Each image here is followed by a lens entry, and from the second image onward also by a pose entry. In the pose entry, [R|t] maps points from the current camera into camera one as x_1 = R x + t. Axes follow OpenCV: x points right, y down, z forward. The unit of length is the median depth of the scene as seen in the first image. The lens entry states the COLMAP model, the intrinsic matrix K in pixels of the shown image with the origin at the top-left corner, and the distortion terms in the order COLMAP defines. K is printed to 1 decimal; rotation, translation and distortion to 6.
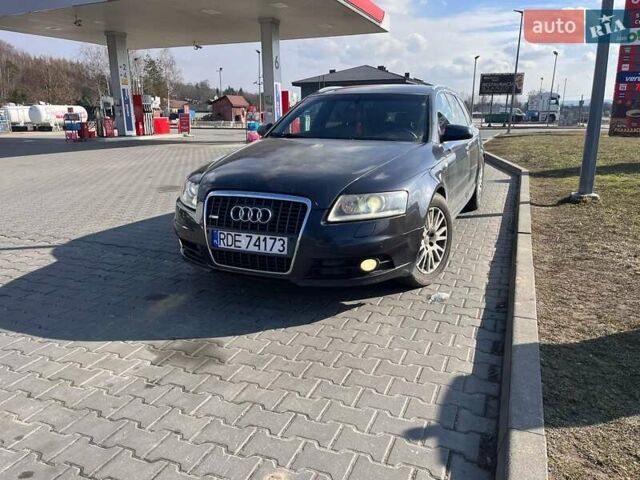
lens RADIAL K [[489.5, 0, 320.6], [0, 489.5, 239.0], [0, 0, 1]] dist [0.060861, -0.072672]
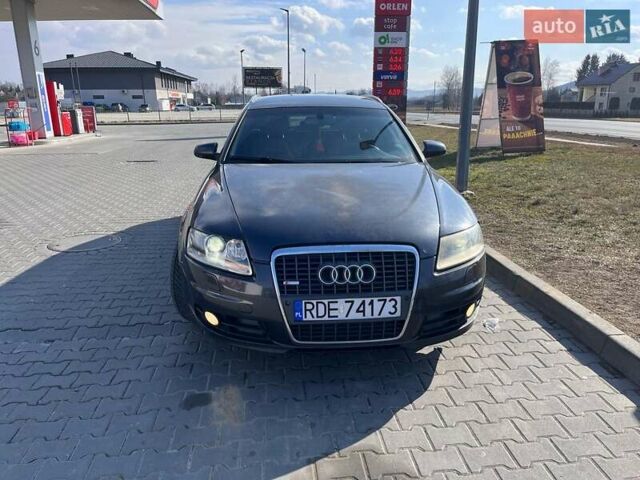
lens RADIAL K [[489.5, 0, 321.2], [0, 489.5, 242.5], [0, 0, 1]] dist [0.060861, -0.072672]
pose [[0.886615, -0.129331, 0.444058, -0.510865], [0.118061, 0.991587, 0.053075, -0.143912], [-0.447187, 0.005368, 0.894424, 0.294038]]
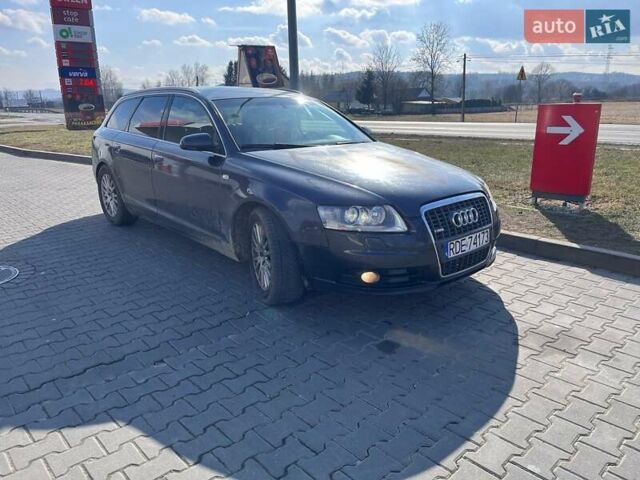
lens RADIAL K [[489.5, 0, 321.9], [0, 489.5, 239.2], [0, 0, 1]] dist [0.060861, -0.072672]
pose [[0.422858, -0.247167, 0.871837, -1.173666], [0.233514, 0.959314, 0.158708, -0.238149], [-0.875592, 0.136475, 0.463371, 0.759351]]
